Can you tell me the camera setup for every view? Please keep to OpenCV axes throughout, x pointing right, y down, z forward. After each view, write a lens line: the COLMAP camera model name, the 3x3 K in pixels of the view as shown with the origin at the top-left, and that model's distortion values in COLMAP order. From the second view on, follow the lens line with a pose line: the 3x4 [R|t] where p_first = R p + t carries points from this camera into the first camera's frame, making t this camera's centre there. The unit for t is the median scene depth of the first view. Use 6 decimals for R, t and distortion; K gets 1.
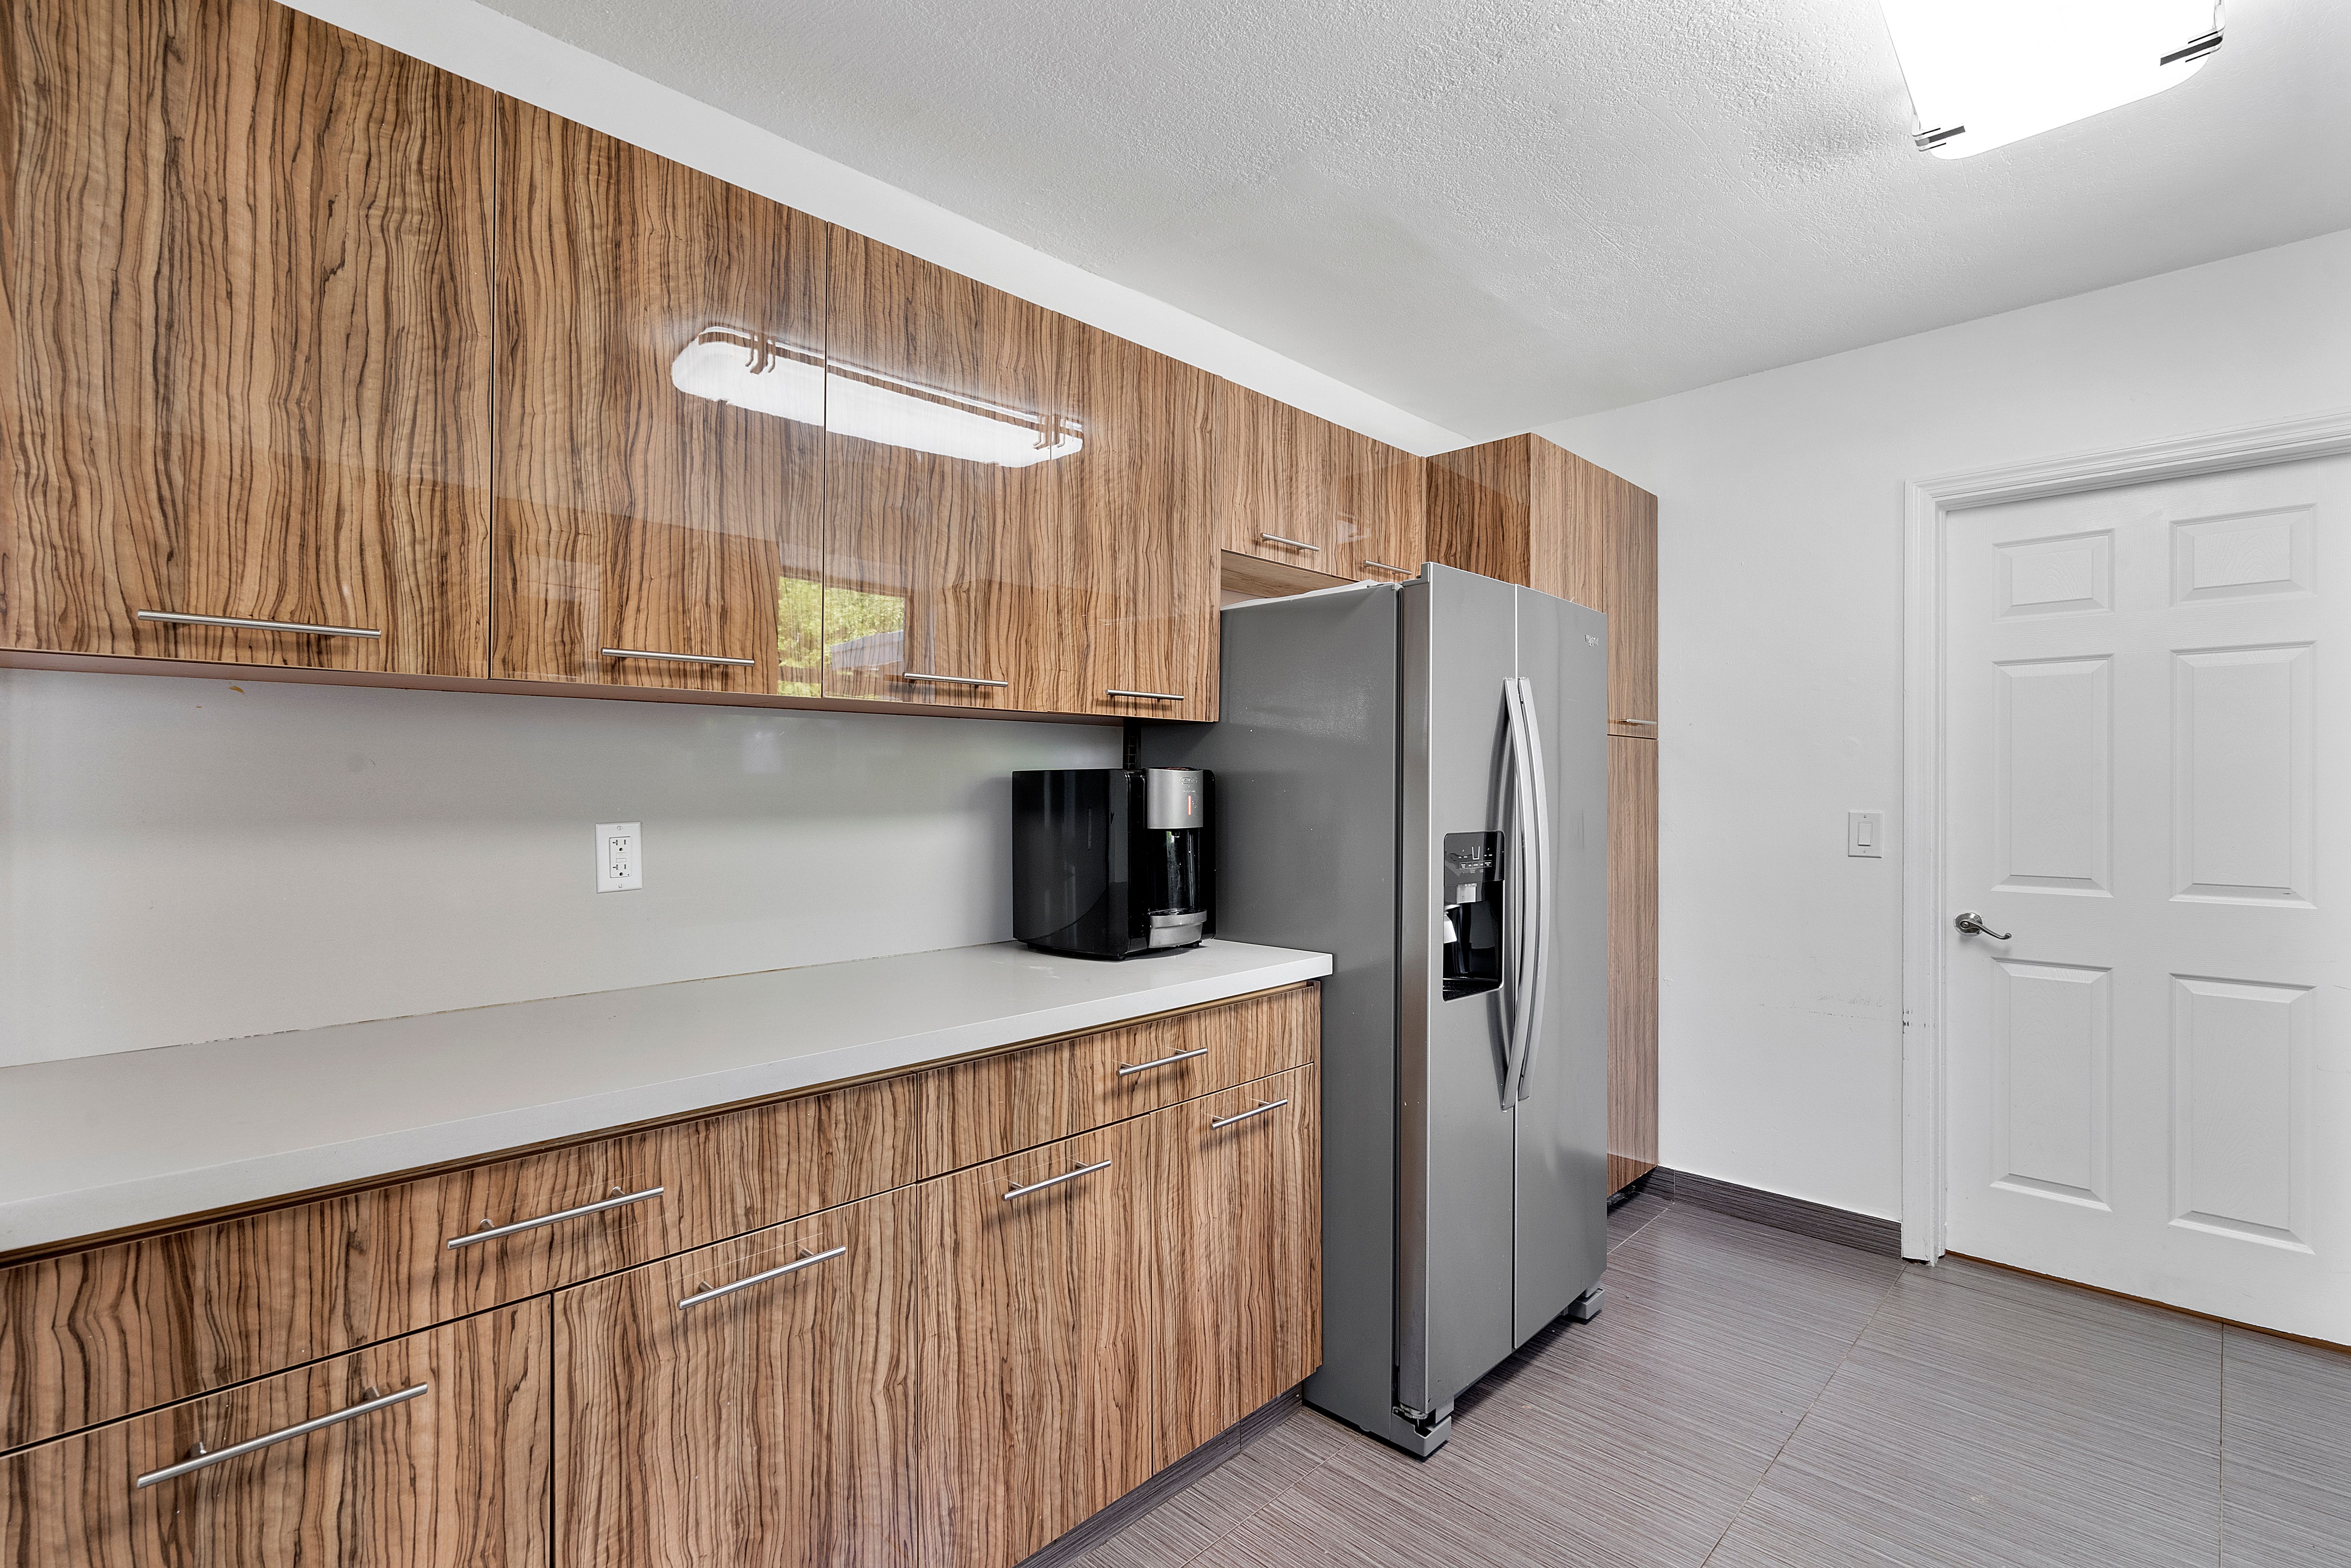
lens RADIAL K [[1079.7, 0, 1173.5], [0, 1079.7, 778.1], [0, 0, 1]] dist [-0.004074, 0.003430]
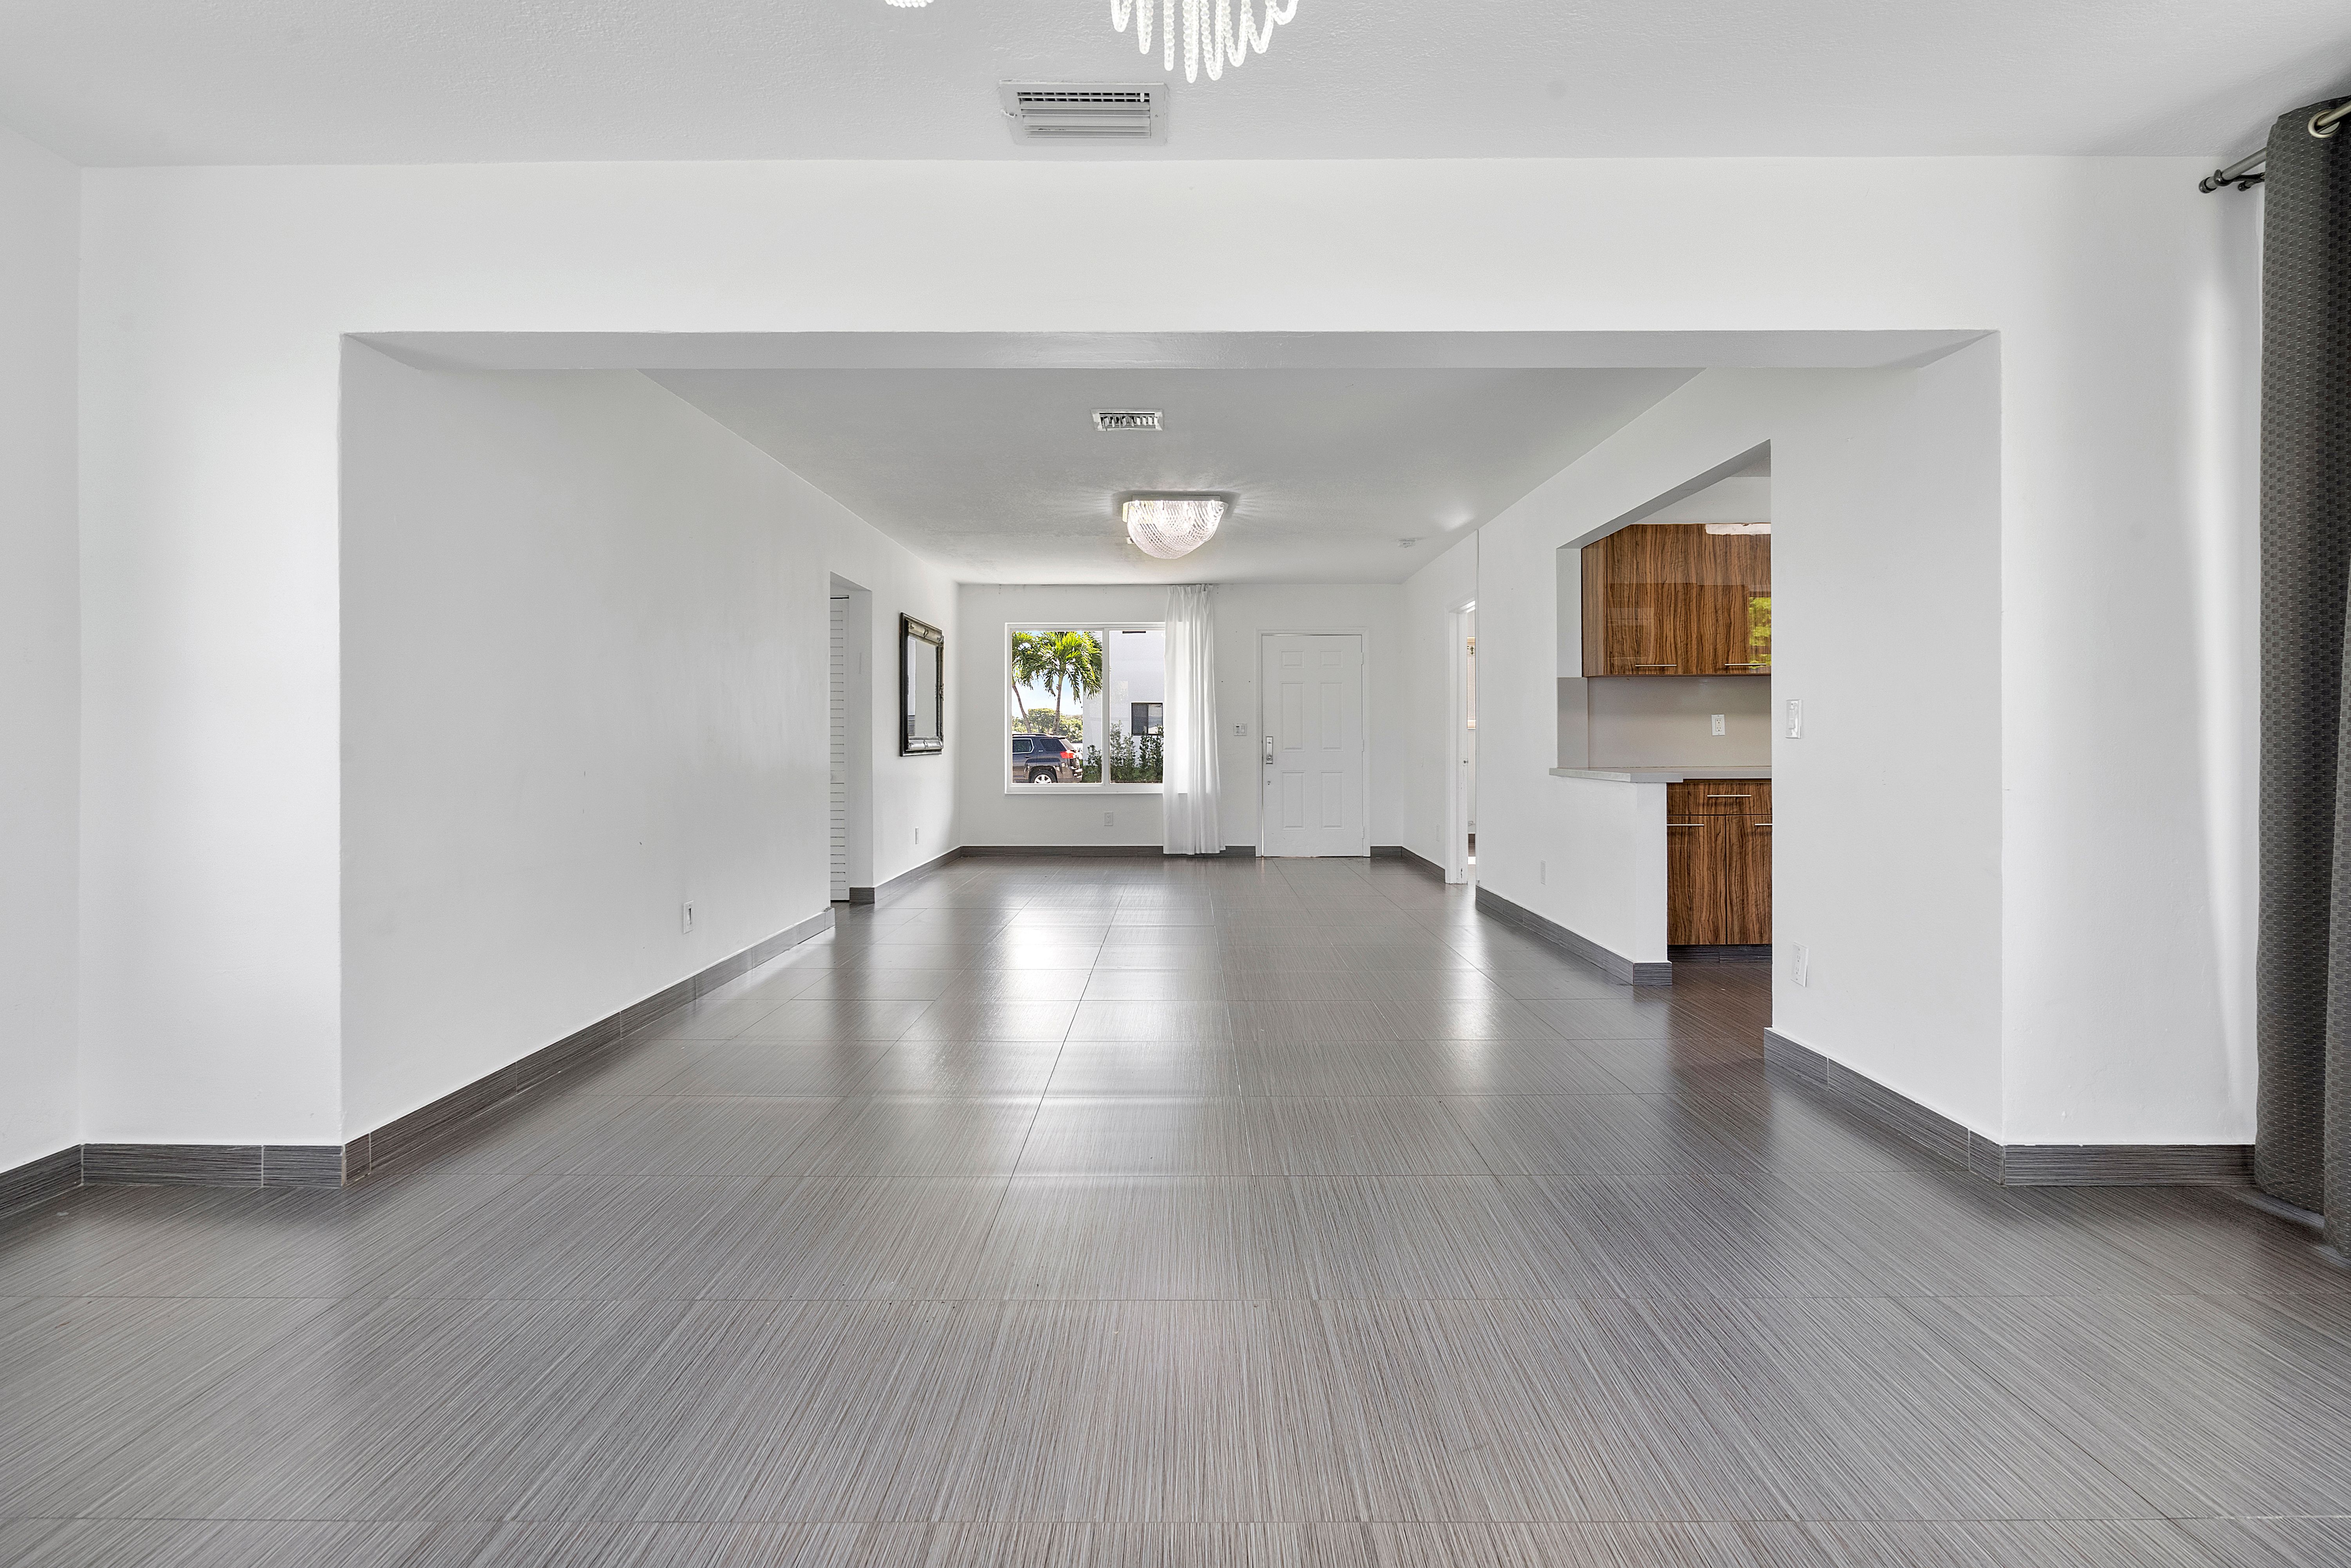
lens RADIAL K [[1096.4, 0, 1181.6], [0, 1096.4, 736.4], [0, 0, 1]] dist [-0.002868, -0.000531]
pose [[0.698939, -0.005481, -0.715160, 0.641775], [0.011328, 0.999930, 0.003407, 0.071809], [0.715092, -0.010482, 0.698952, -2.223459]]
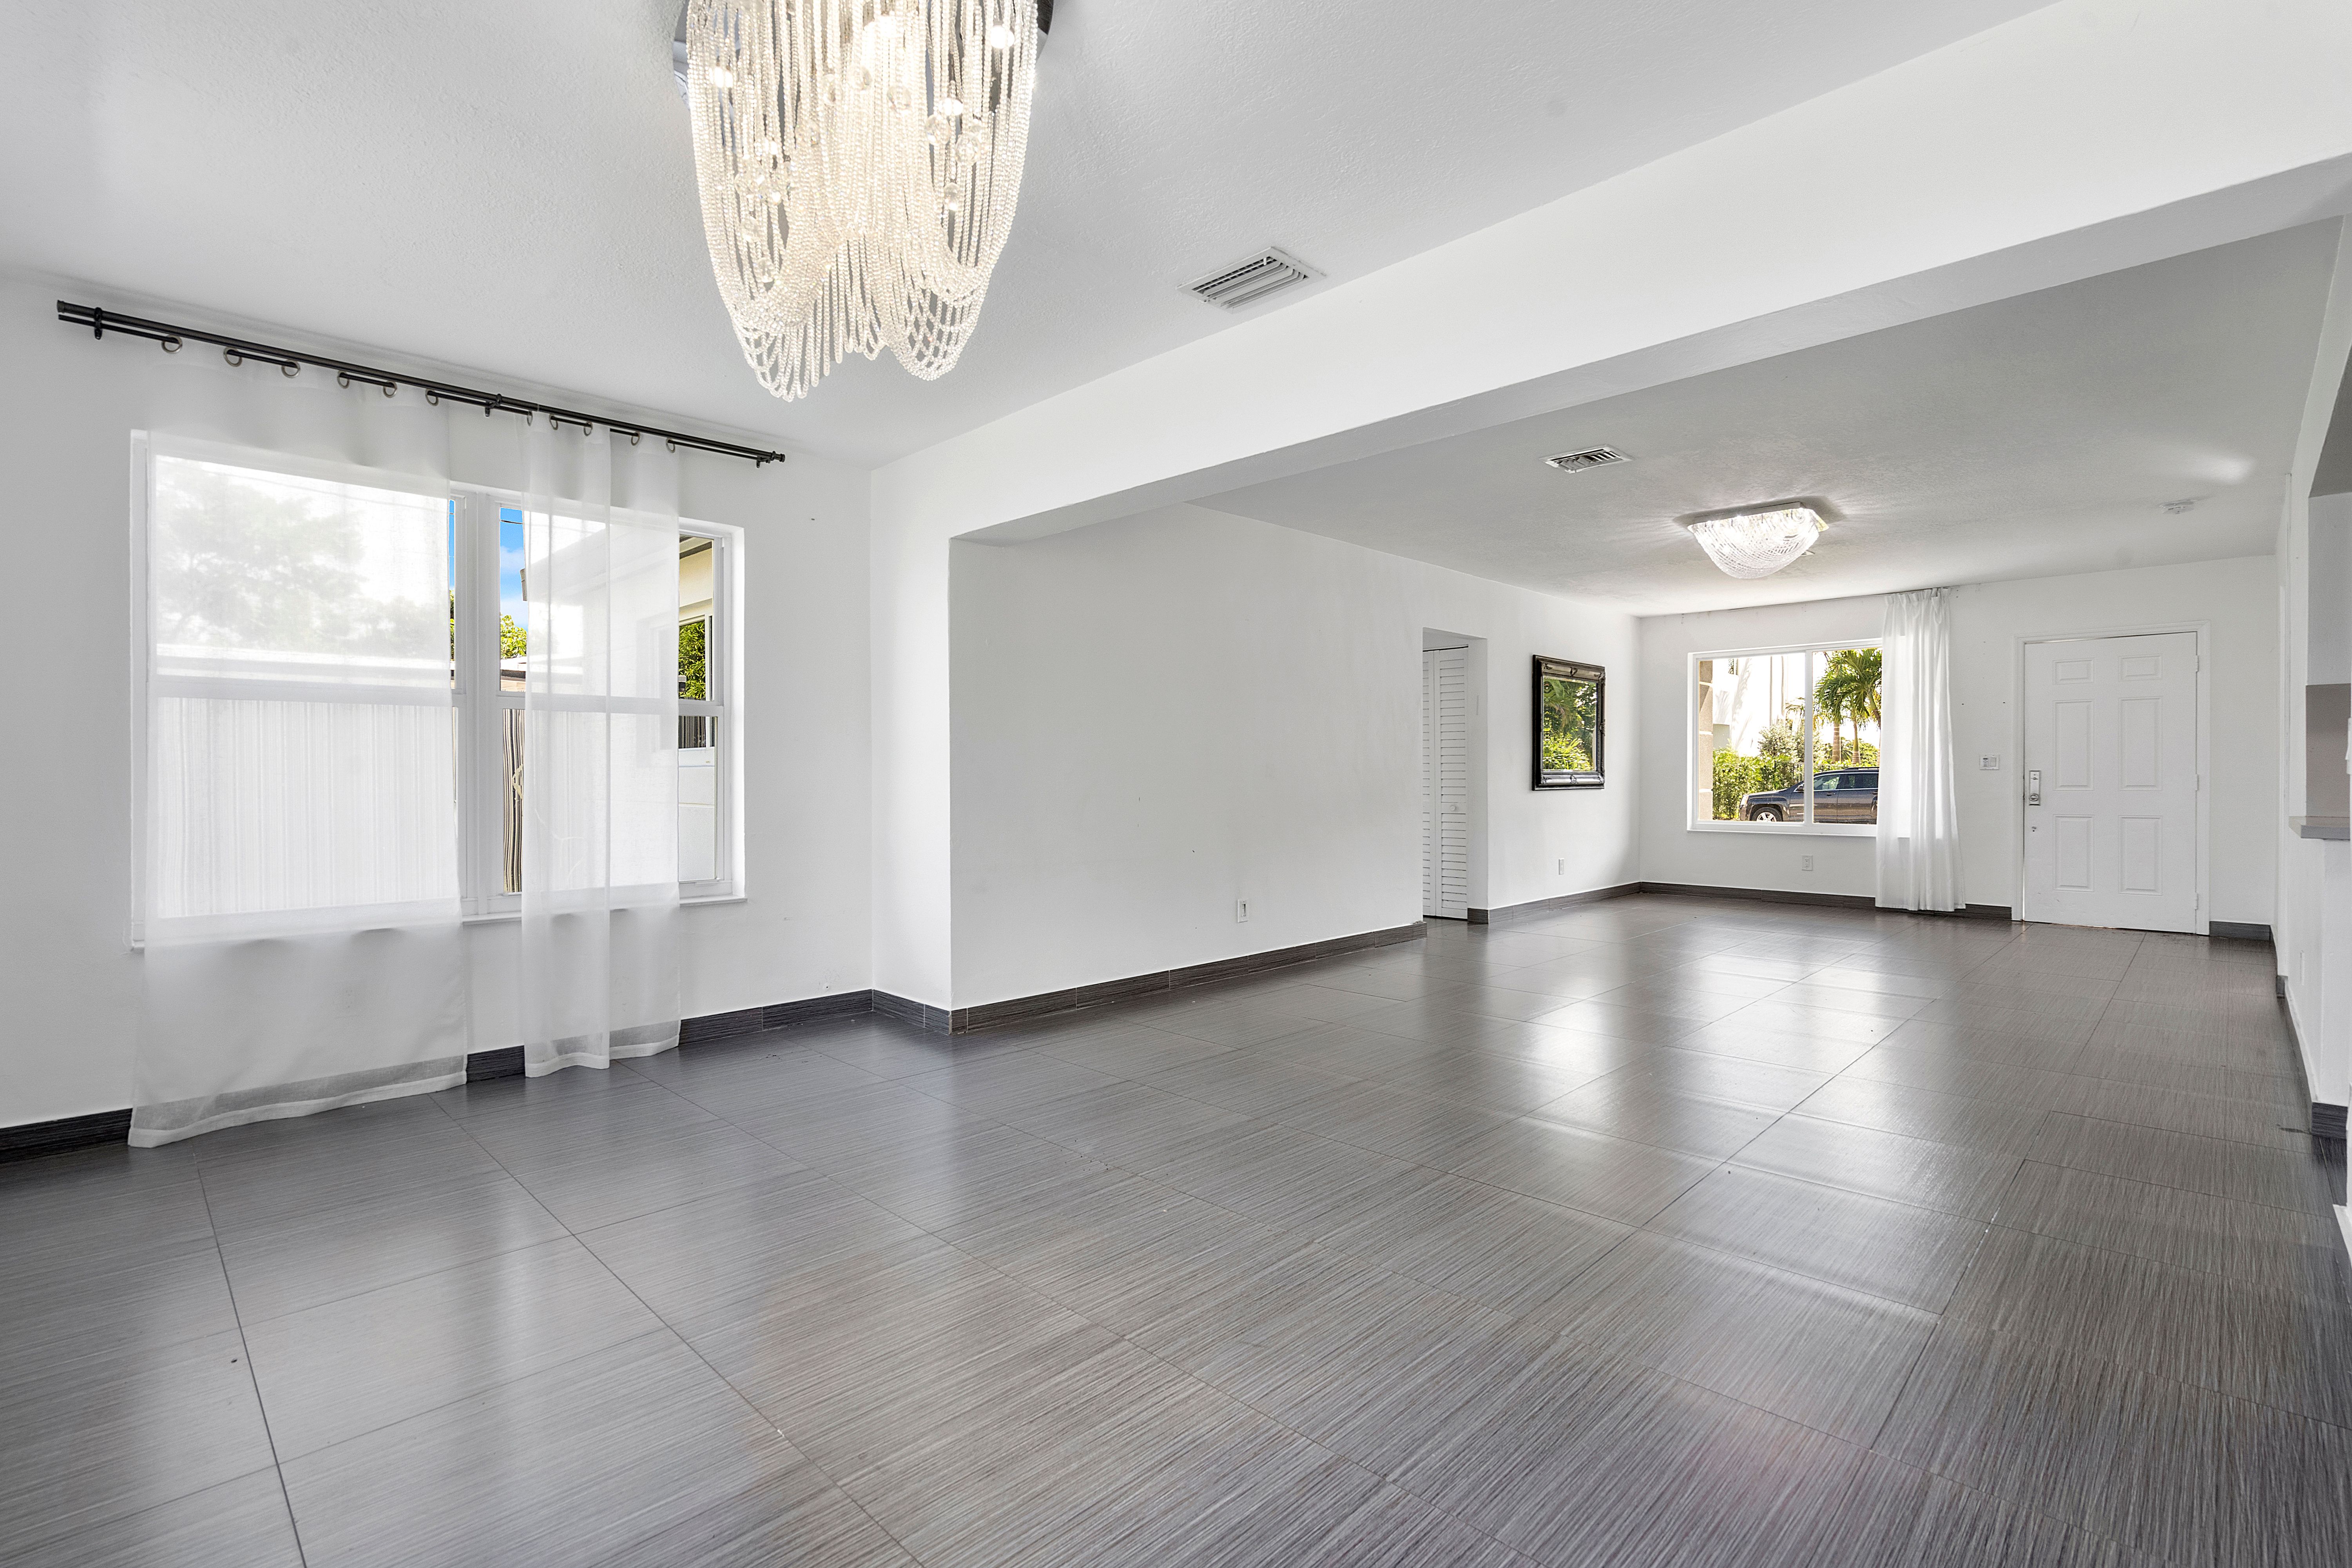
lens RADIAL K [[1075.2, 0, 1176.0], [0, 1075.2, 784.0], [0, 0, 1]] dist [-0.003950, -0.000020]
pose [[-0.002372, 0.006267, -0.999978, 1.240665], [0.012488, 0.999903, 0.006237, 0.079015], [0.999919, -0.012473, -0.002450, -1.521381]]
